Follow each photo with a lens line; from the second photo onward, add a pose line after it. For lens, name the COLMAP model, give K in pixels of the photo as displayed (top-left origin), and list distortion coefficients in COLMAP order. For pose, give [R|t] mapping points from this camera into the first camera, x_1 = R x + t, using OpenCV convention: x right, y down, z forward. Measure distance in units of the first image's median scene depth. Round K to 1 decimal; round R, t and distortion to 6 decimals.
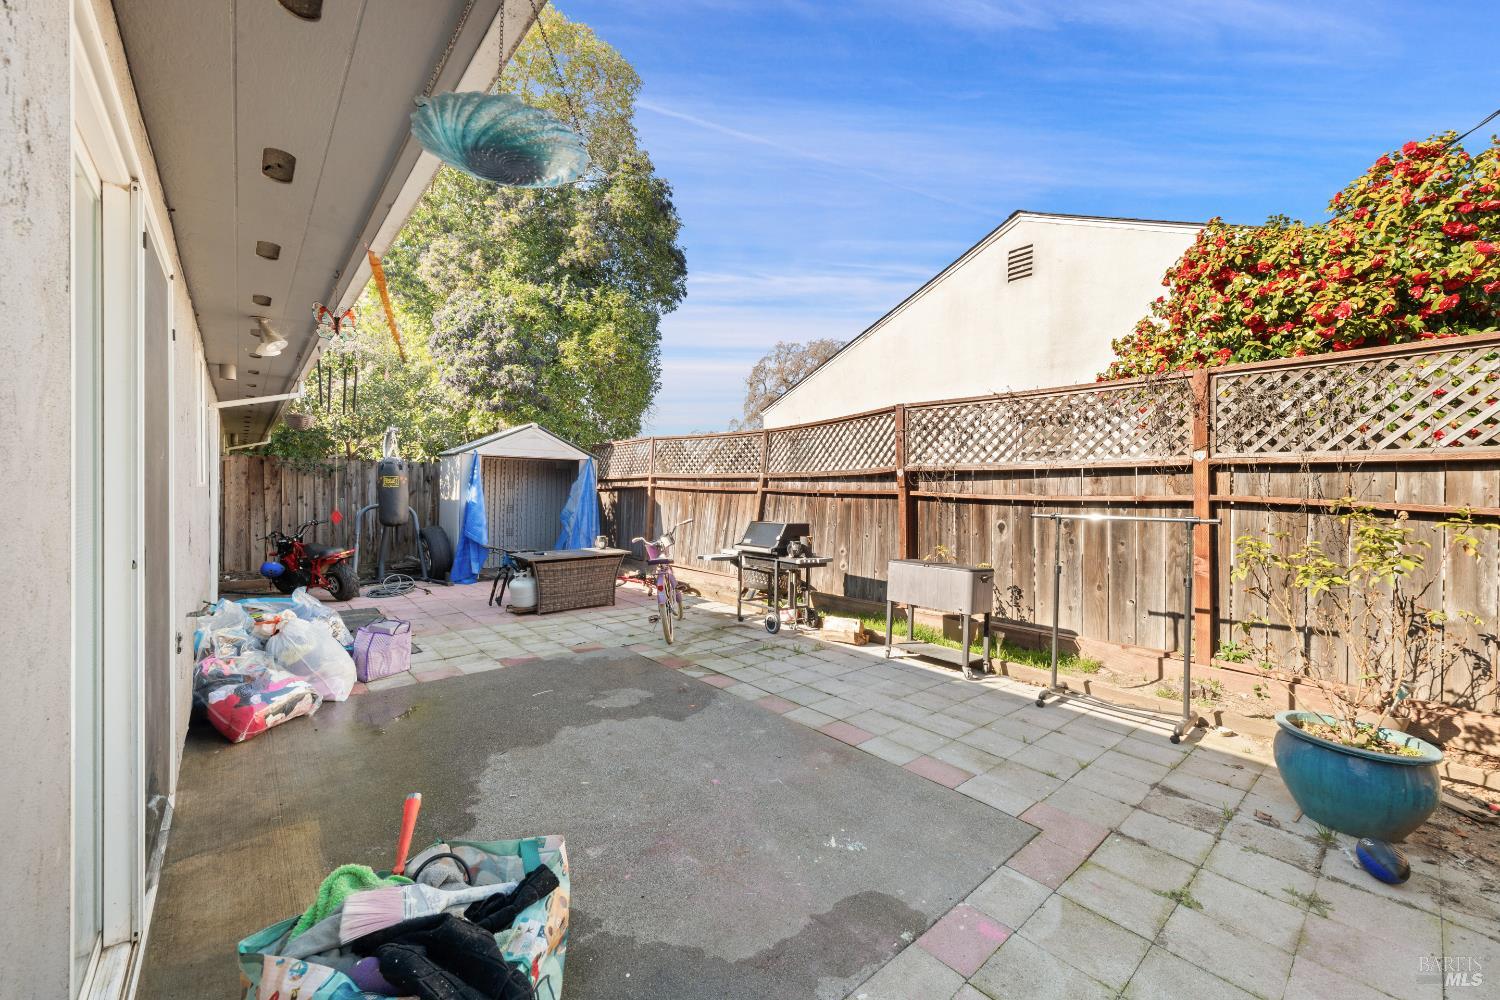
lens RADIAL K [[597.4, 0, 757.6], [0, 597.4, 491.5], [0, 0, 1]] dist [0.008642, -0.000218]
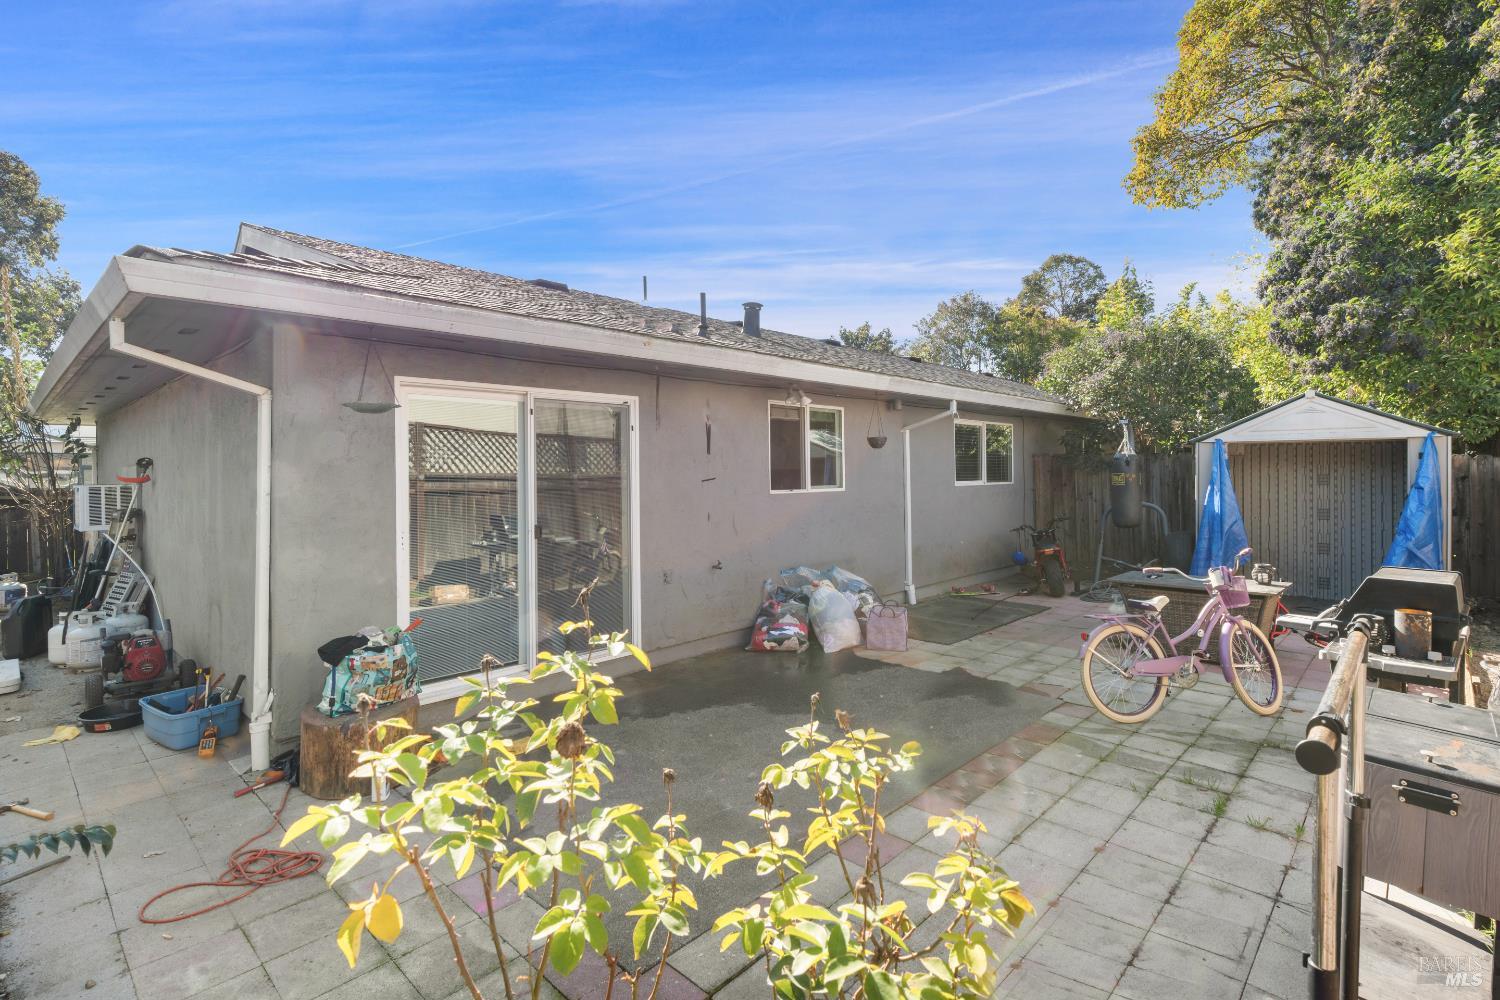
lens RADIAL K [[721.6, 0, 748.2], [0, 721.6, 476.5], [0, 0, 1]] dist [0.000744, -0.000058]
pose [[0.085477, 0.005471, -0.996325, 0.347016], [0.004847, 0.999971, 0.005907, -0.021654], [0.996328, -0.005334, 0.085448, 0.262109]]
